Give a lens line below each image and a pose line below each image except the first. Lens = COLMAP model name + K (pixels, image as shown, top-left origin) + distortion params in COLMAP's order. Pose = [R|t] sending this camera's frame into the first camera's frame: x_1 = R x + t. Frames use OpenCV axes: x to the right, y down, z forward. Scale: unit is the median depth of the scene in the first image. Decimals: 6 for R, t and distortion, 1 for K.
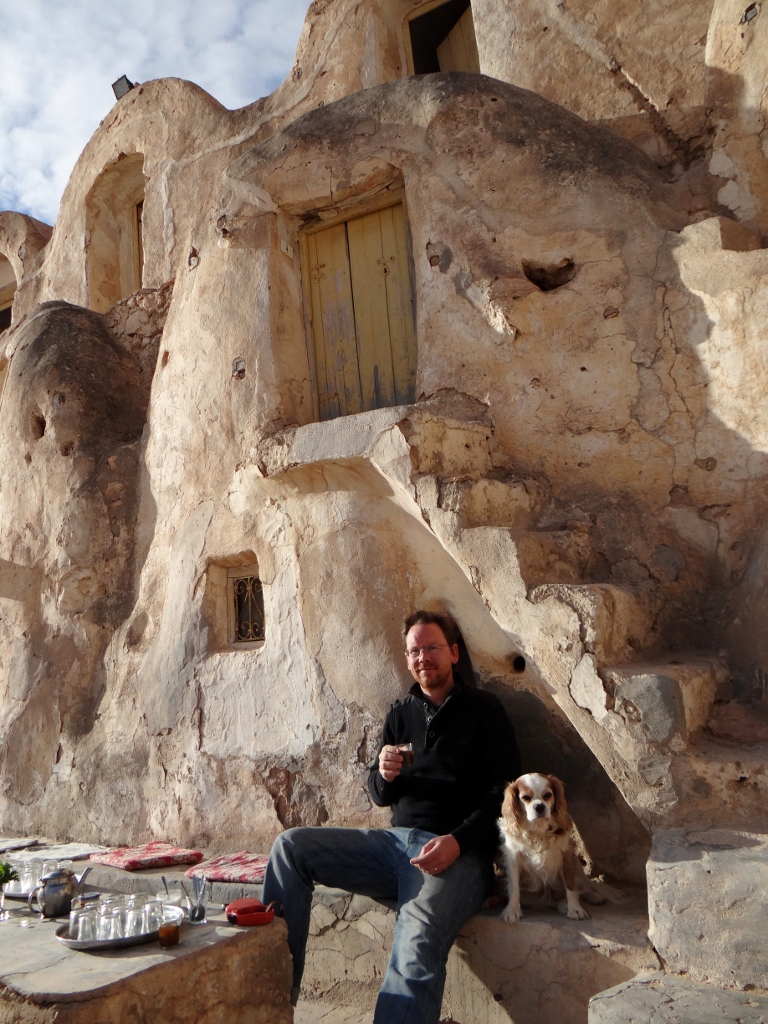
lens RADIAL K [[814.1, 0, 381.4], [0, 814.1, 500.3], [0, 0, 1]] dist [0.011648, 0.003580]
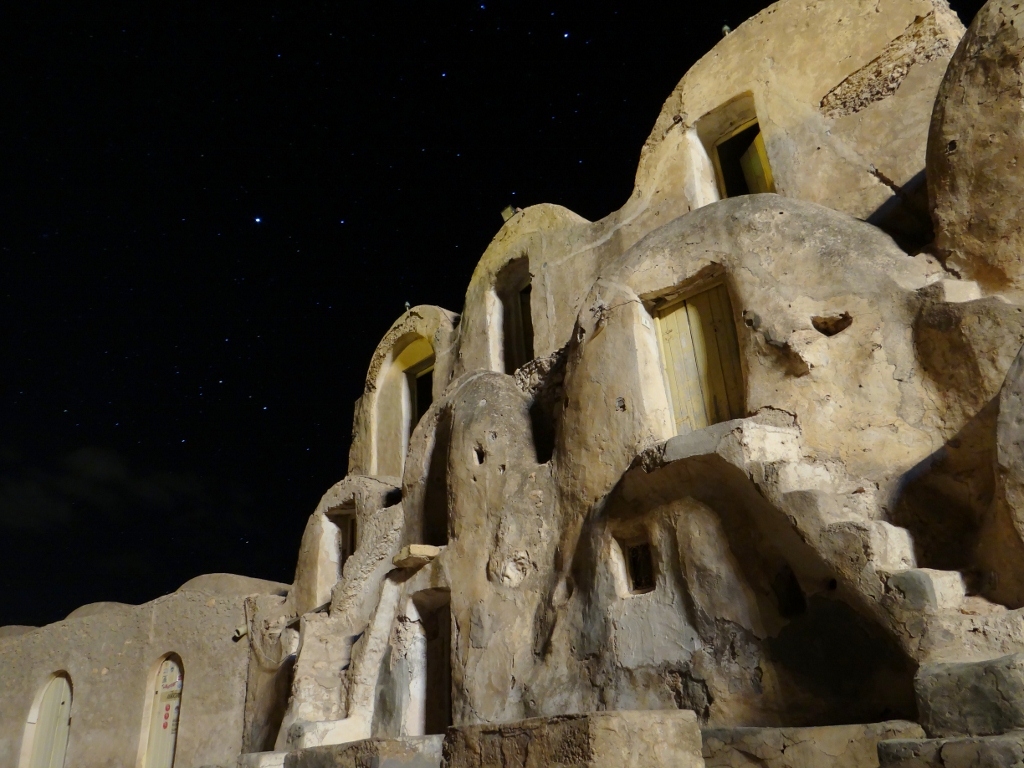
lens RADIAL K [[824.1, 0, 512.0], [0, 824.1, 384.0], [0, 0, 1]] dist [0.030179, 0.005699]
pose [[0.967495, -0.088144, -0.237031, -0.007083], [0.043967, 0.981645, -0.185581, 0.079925], [0.249038, 0.169127, 0.953612, -0.551216]]
